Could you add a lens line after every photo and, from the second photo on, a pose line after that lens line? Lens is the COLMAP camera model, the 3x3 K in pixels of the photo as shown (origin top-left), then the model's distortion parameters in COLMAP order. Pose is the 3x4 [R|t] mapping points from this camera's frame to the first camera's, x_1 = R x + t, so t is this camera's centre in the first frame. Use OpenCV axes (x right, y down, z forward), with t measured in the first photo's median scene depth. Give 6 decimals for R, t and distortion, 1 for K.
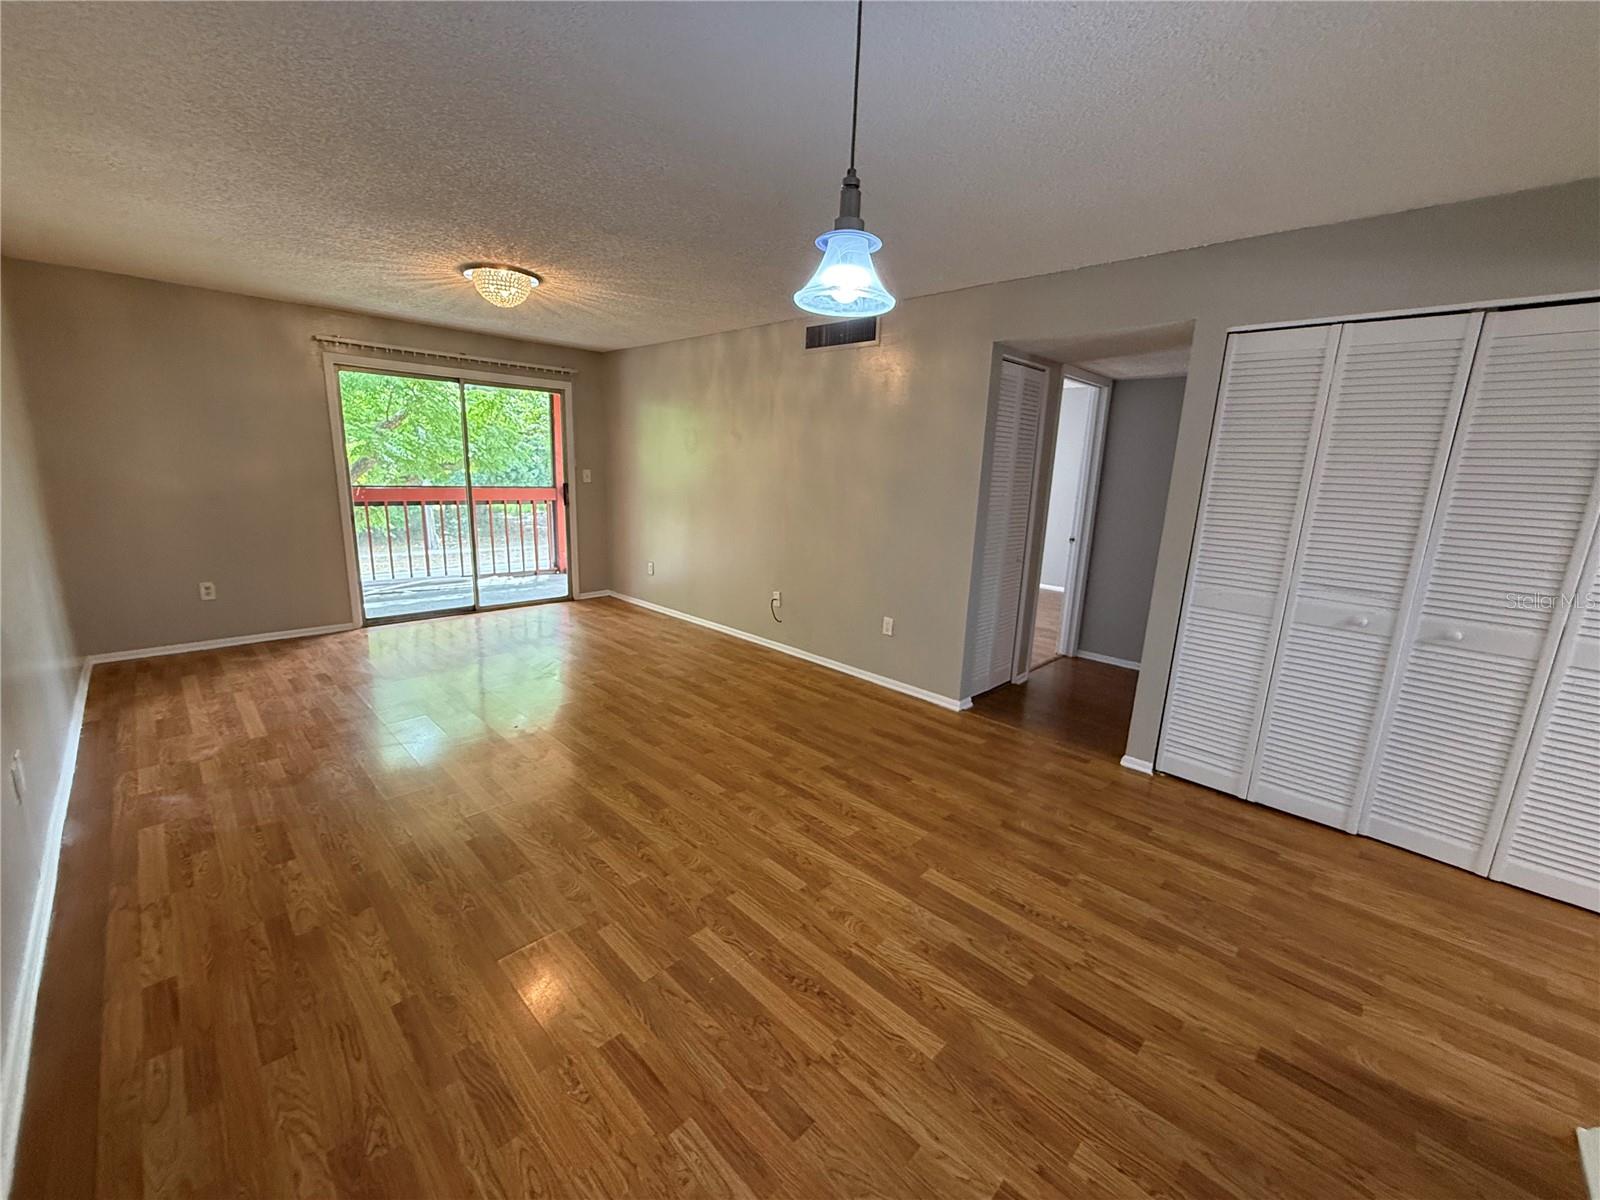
lens RADIAL K [[635.9, 0, 795.8], [0, 635.9, 598.7], [0, 0, 1]] dist [-0.000339, -0.000541]
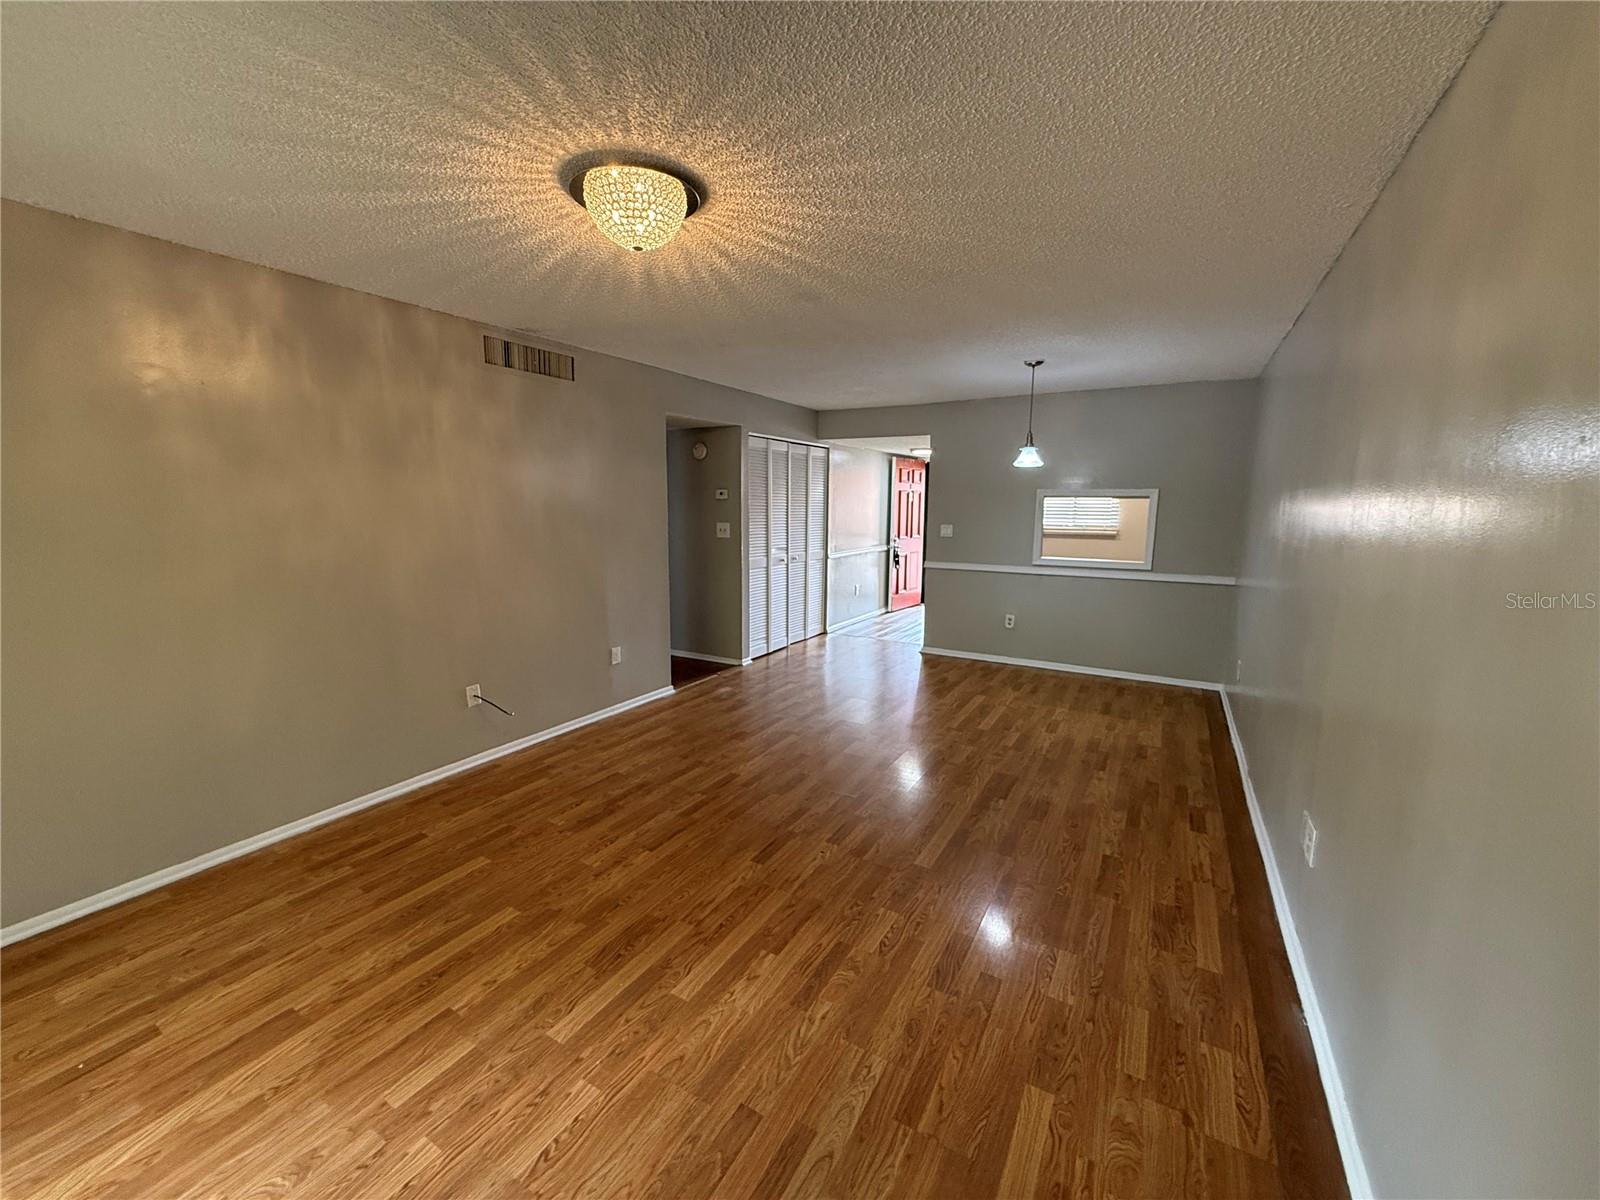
lens RADIAL K [[640.6, 0, 791.6], [0, 640.6, 599.1], [0, 0, 1]] dist [-0.001451, 0.000043]
pose [[-0.243864, -0.182890, 0.952408, -1.517500], [0.190668, 0.953849, 0.231987, -0.391413], [-0.950882, 0.238167, -0.197738, 1.498655]]
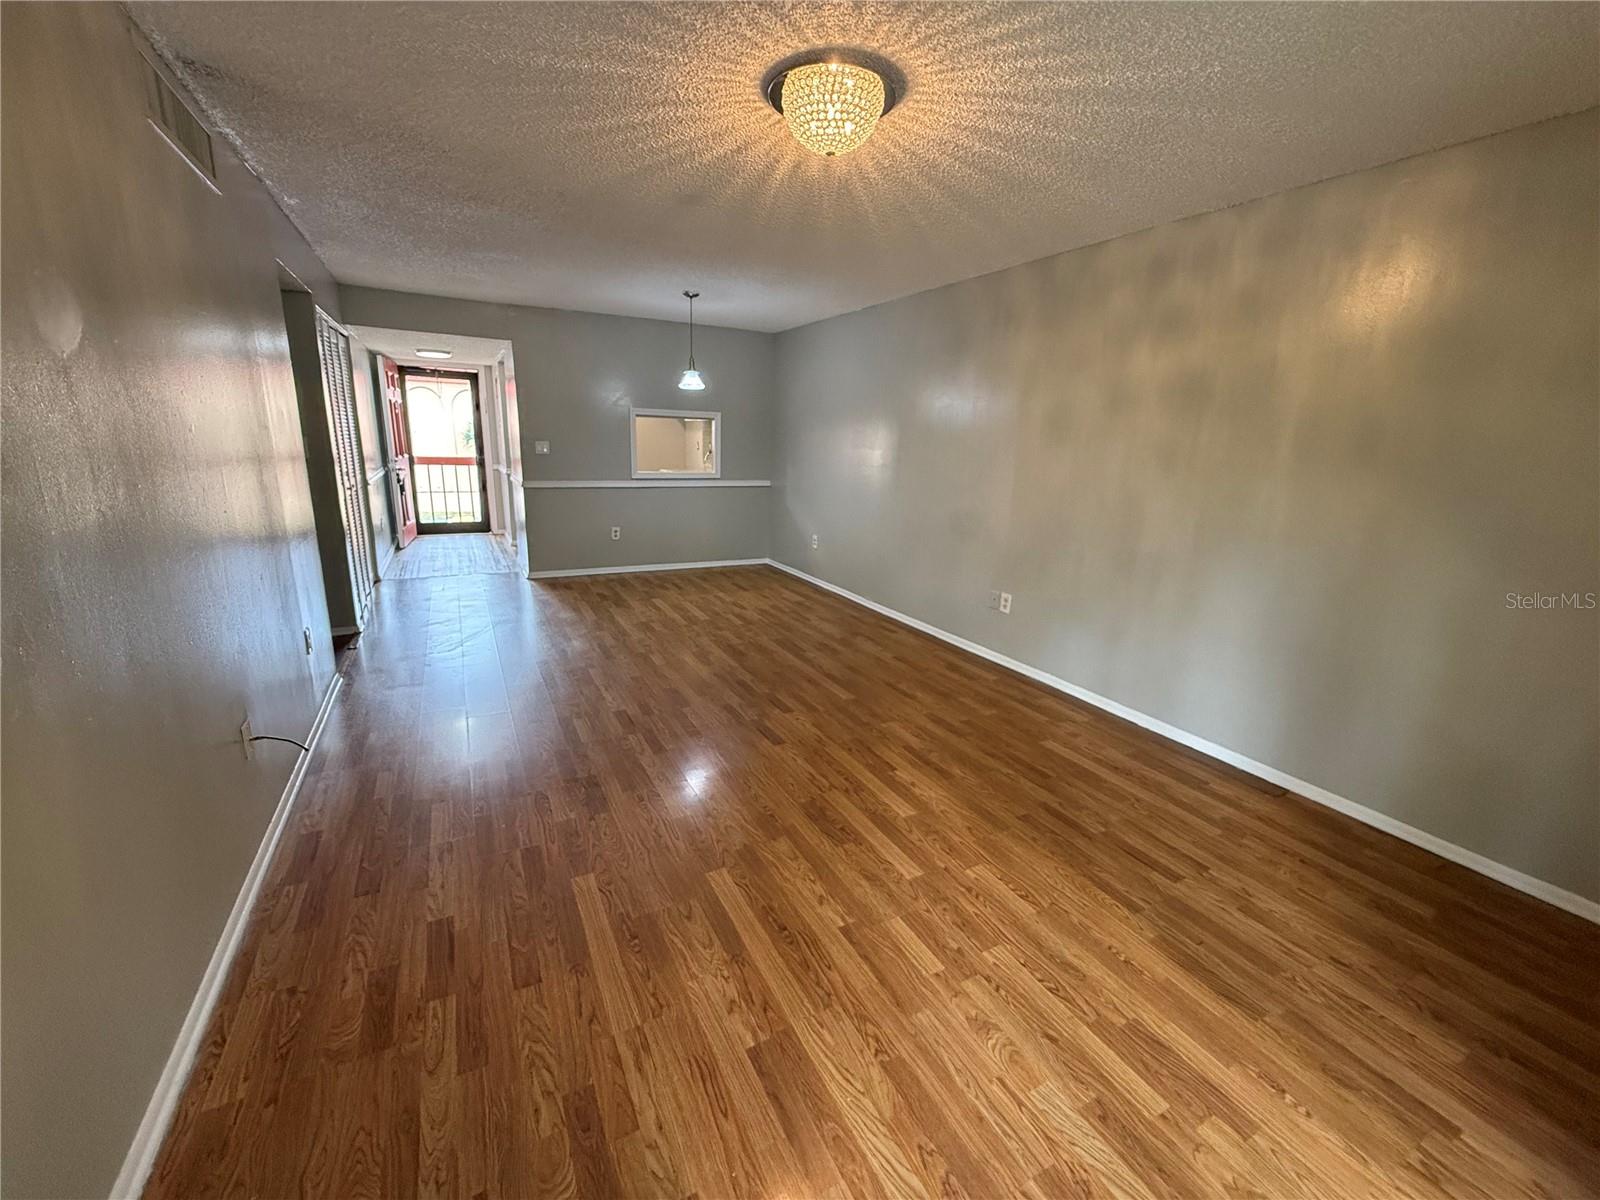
lens RADIAL K [[643.2, 0, 794.4], [0, 643.2, 602.2], [0, 0, 1]] dist [-0.001485, 0.000066]
pose [[-0.950294, -0.142830, 0.276661, -0.905748], [-0.002708, 0.892330, 0.451375, -0.518628], [-0.311343, 0.428190, -0.848362, 2.330654]]
